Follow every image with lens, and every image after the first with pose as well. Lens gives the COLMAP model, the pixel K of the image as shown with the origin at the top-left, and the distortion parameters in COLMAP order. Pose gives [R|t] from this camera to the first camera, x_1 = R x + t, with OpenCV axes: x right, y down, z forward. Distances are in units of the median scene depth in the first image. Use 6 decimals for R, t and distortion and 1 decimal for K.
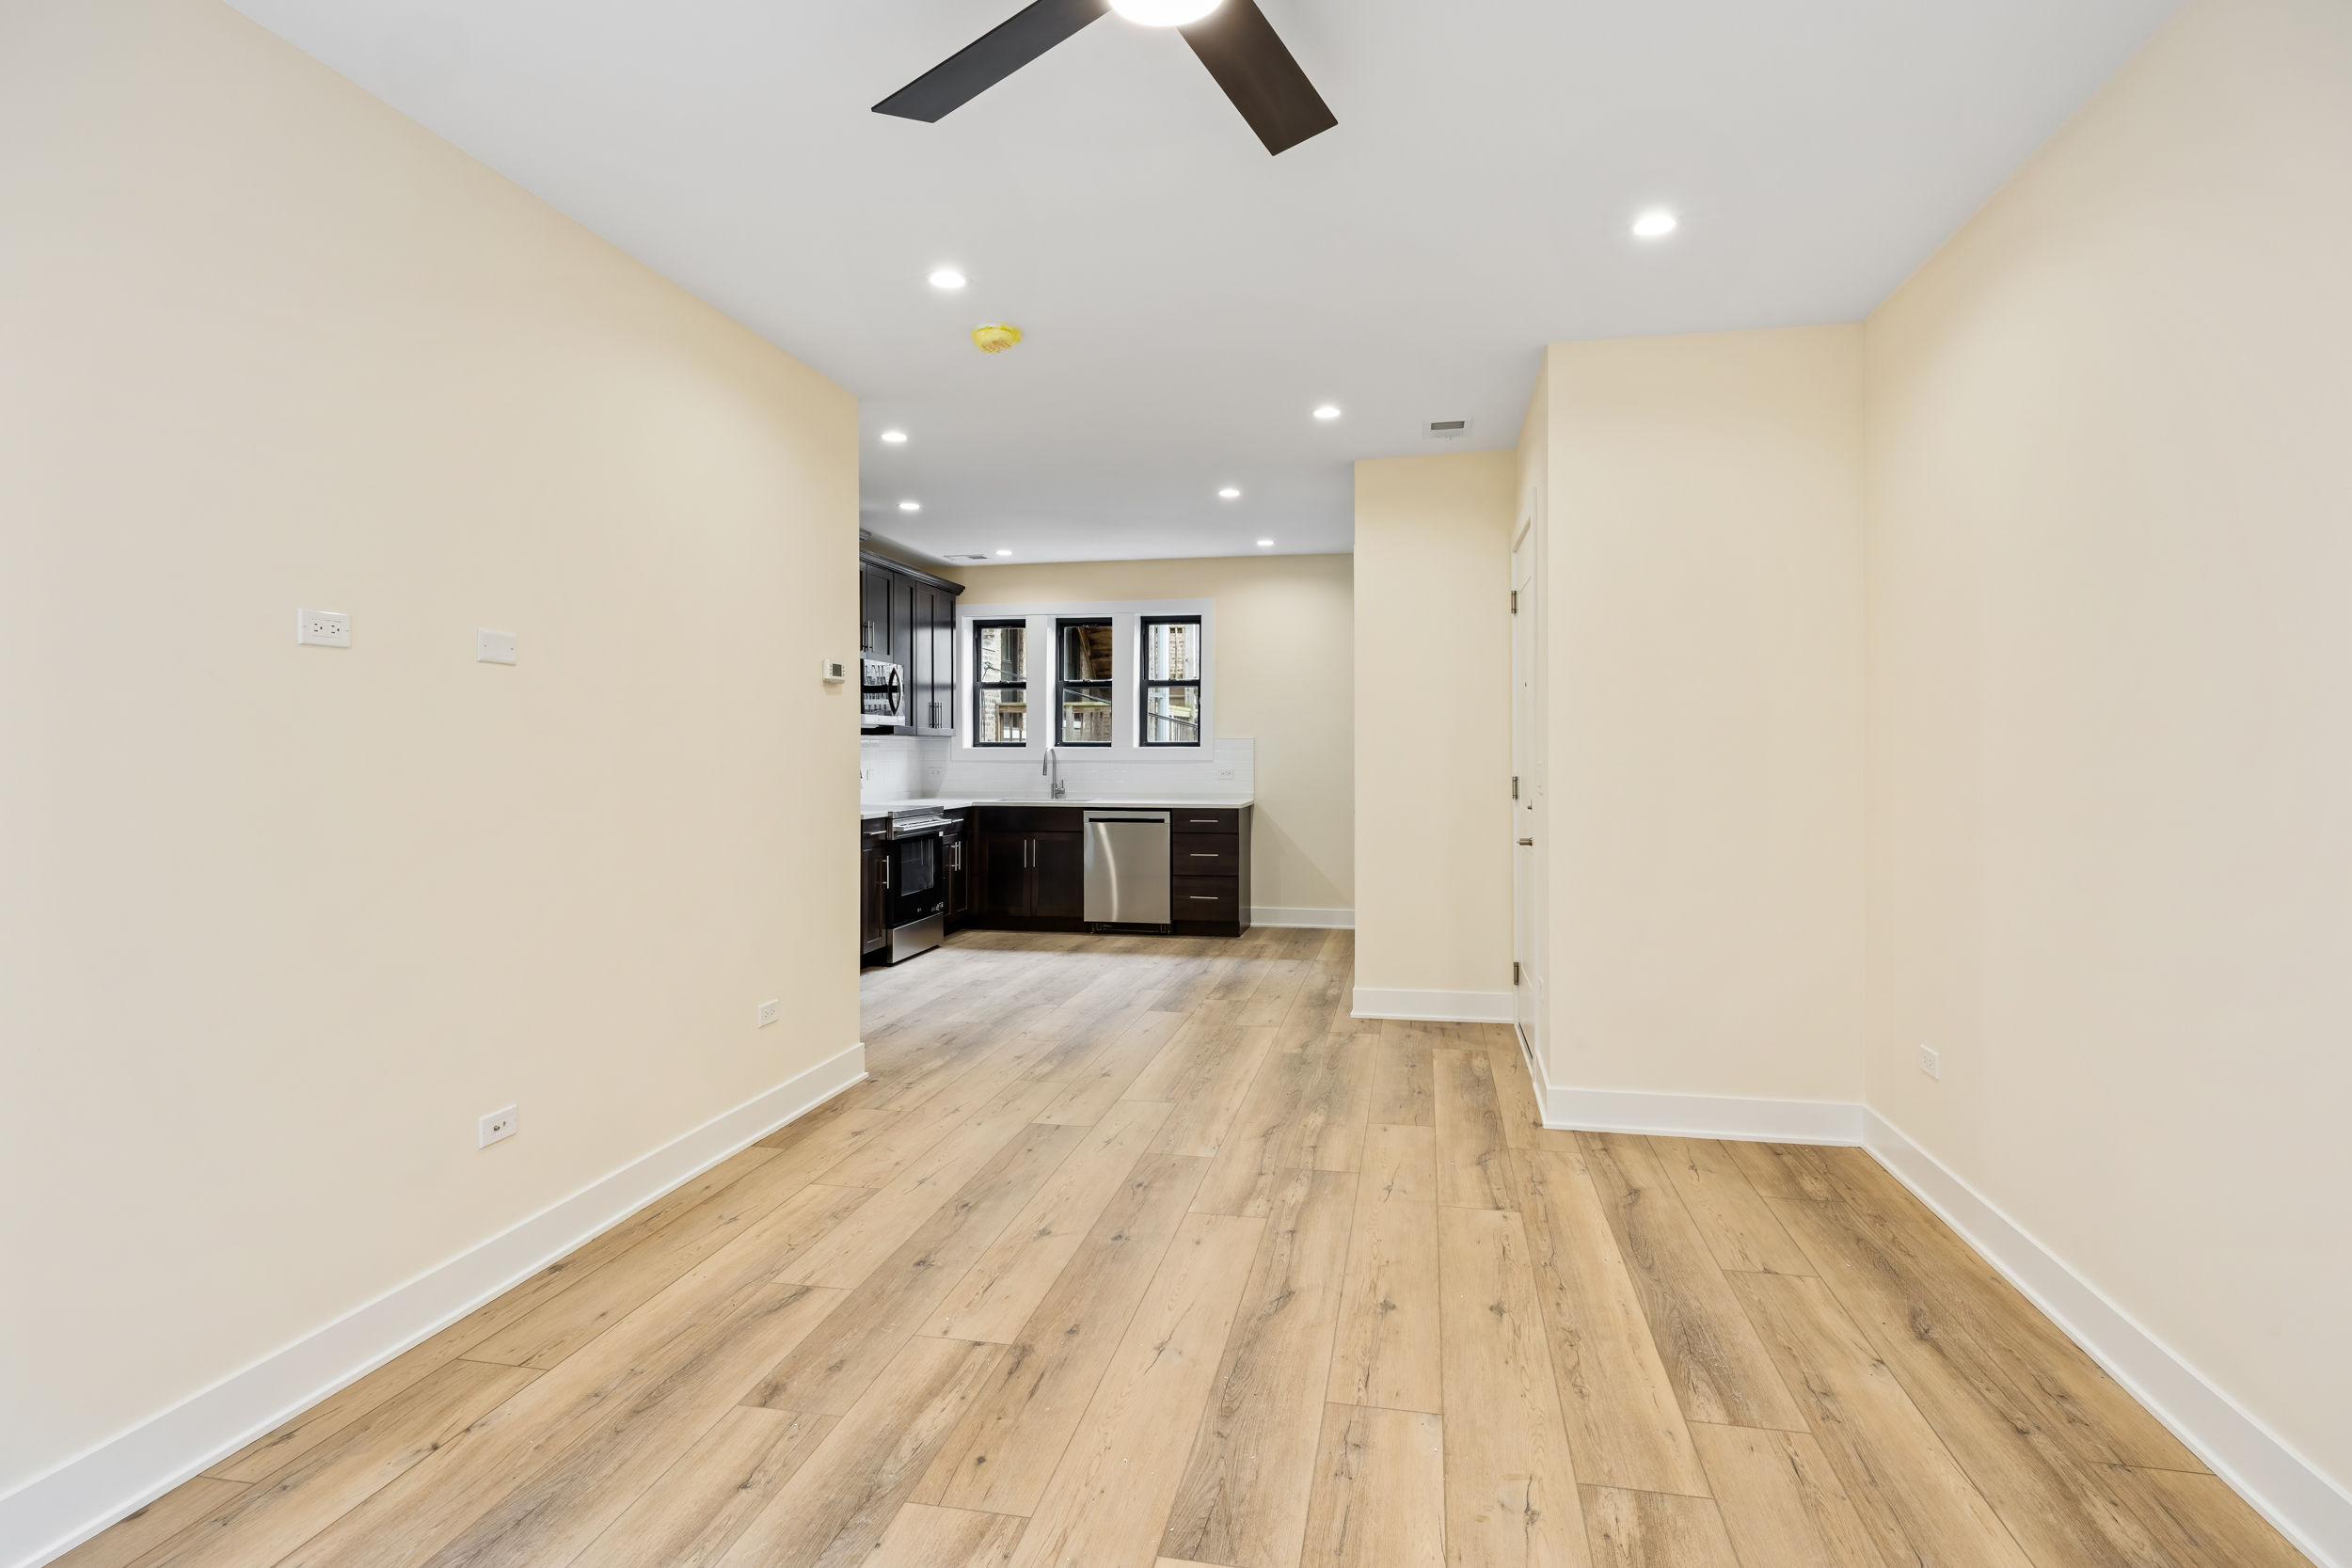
lens RADIAL K [[1220.3, 0, 1172.6], [0, 1220.3, 773.1], [0, 0, 1]] dist [-0.001844, 0.000049]
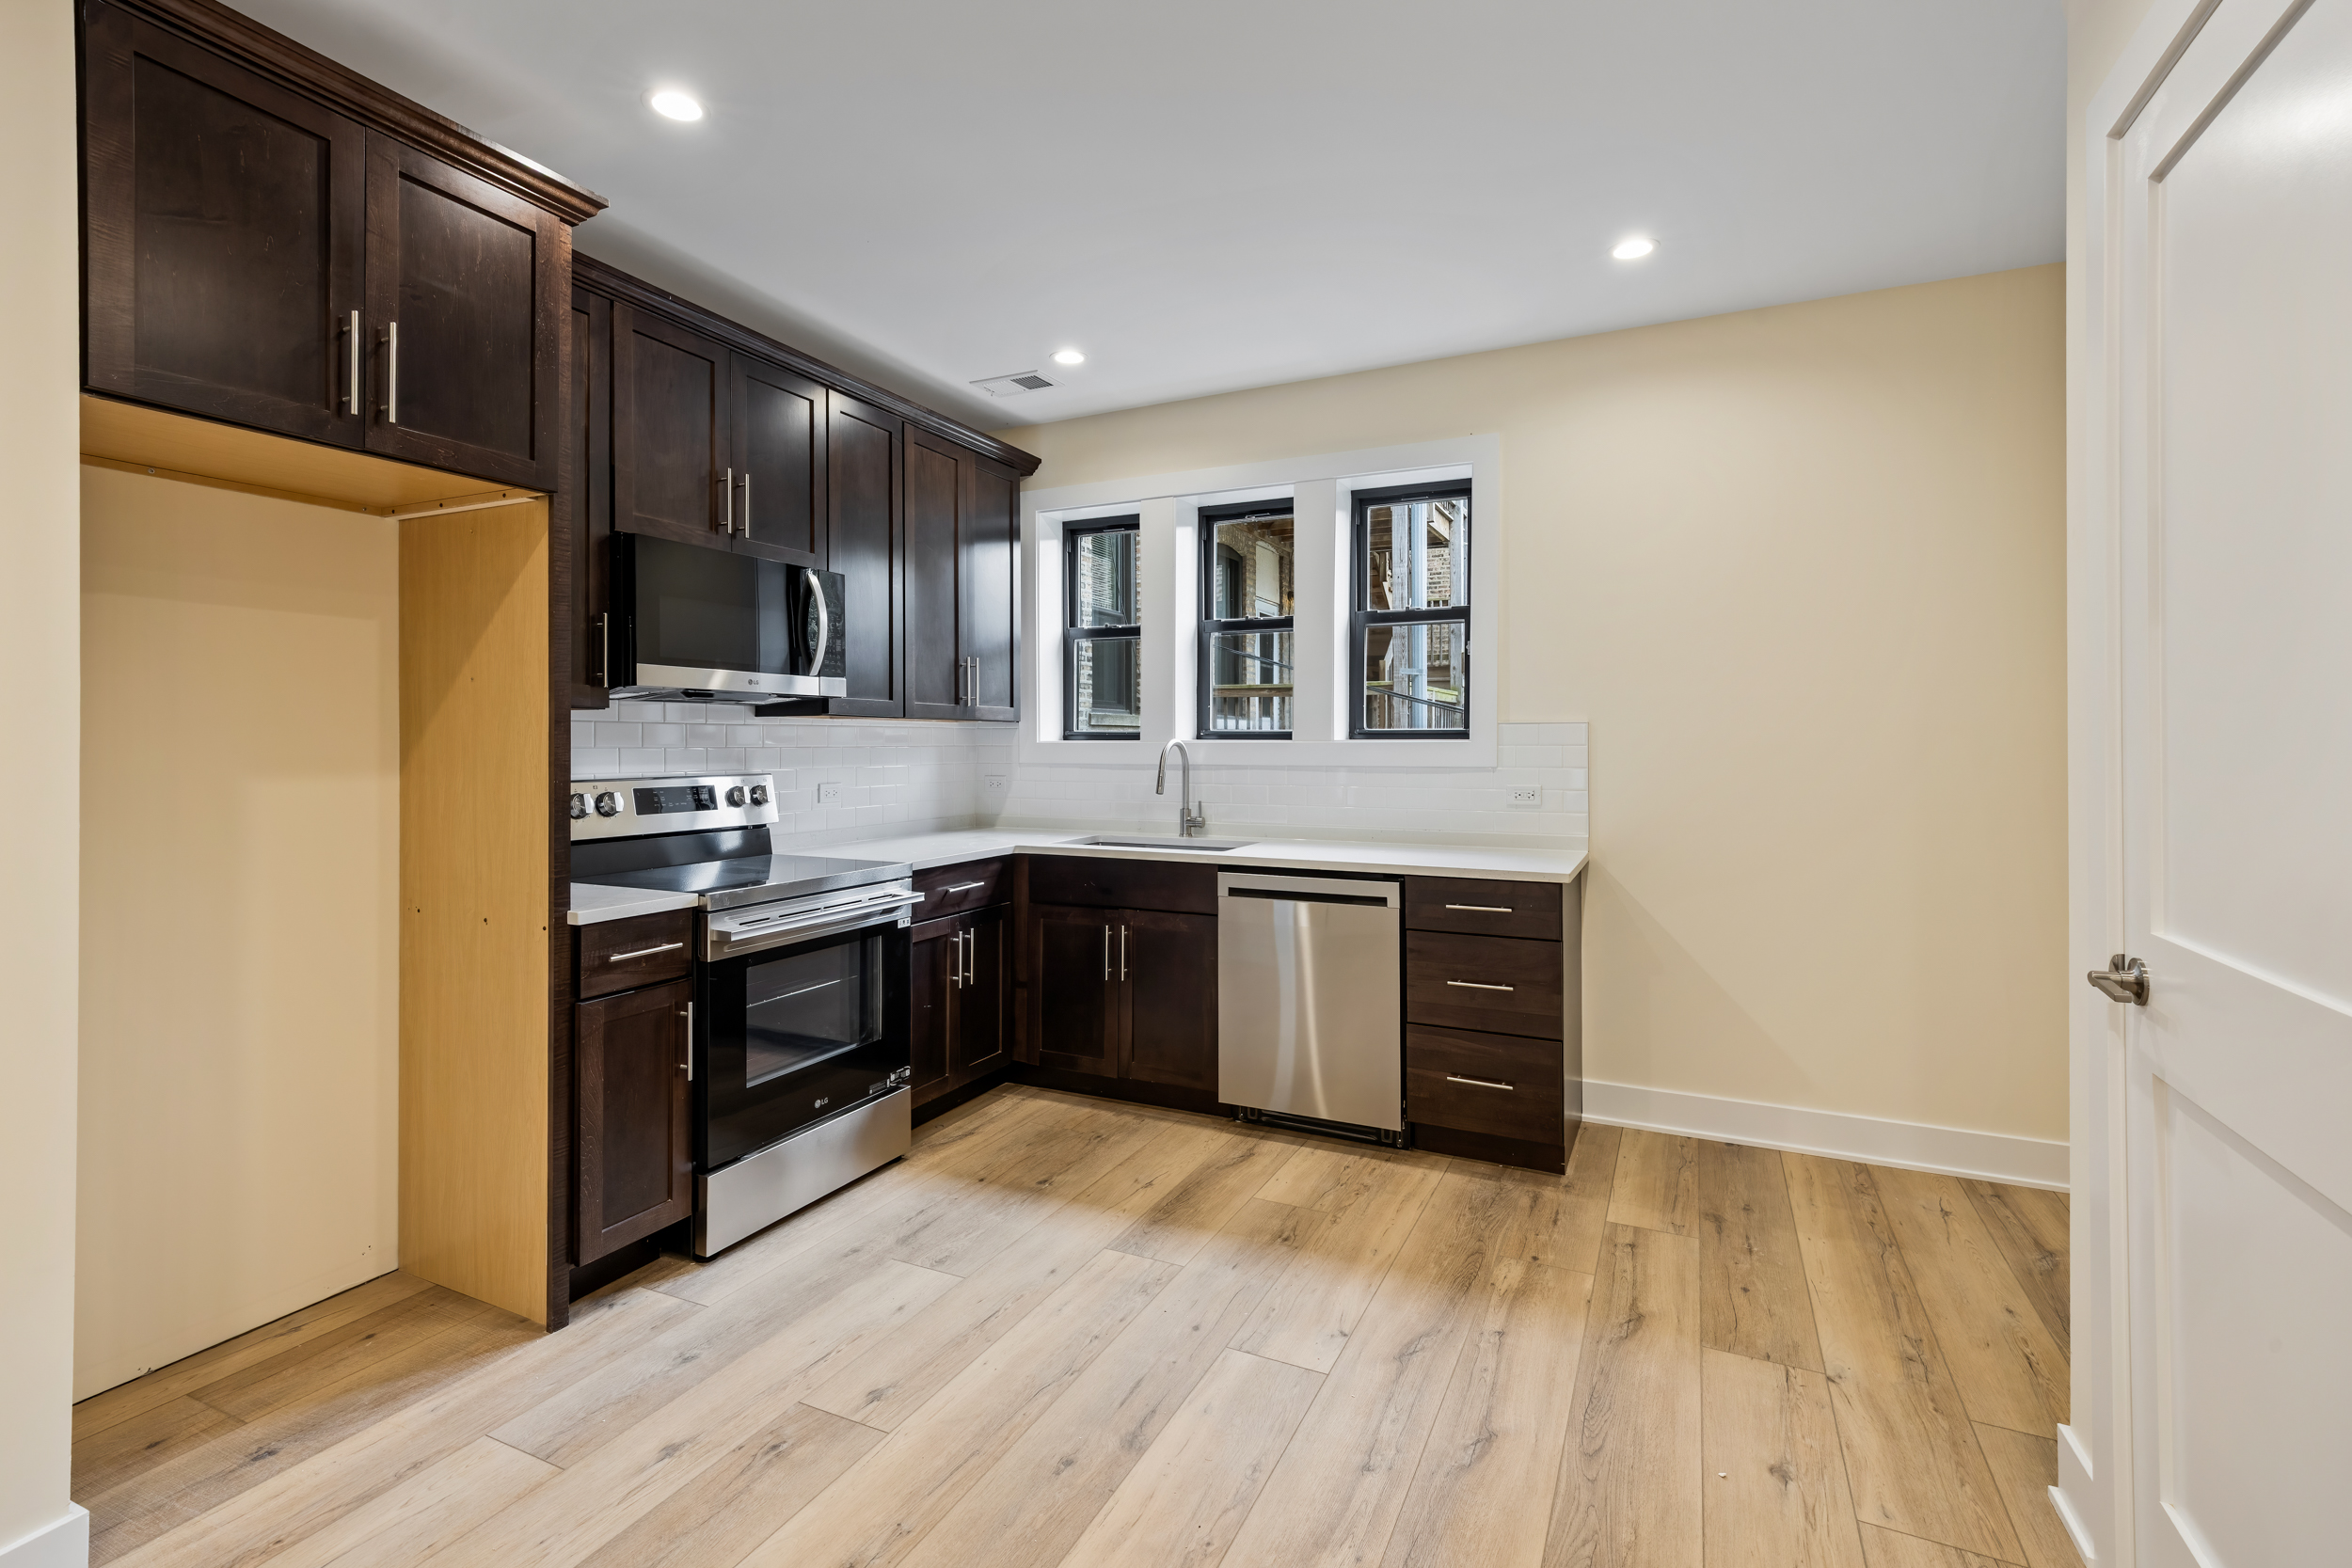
lens RADIAL K [[1080.7, 0, 1146.7], [0, 1080.7, 752.3], [0, 0, 1]] dist [0.026581, 0.000103]
pose [[0.964654, 0.001303, -0.263518, 0.043470], [-0.003440, 0.999965, -0.007650, -0.044484], [0.263498, 0.008287, 0.964624, 1.925122]]
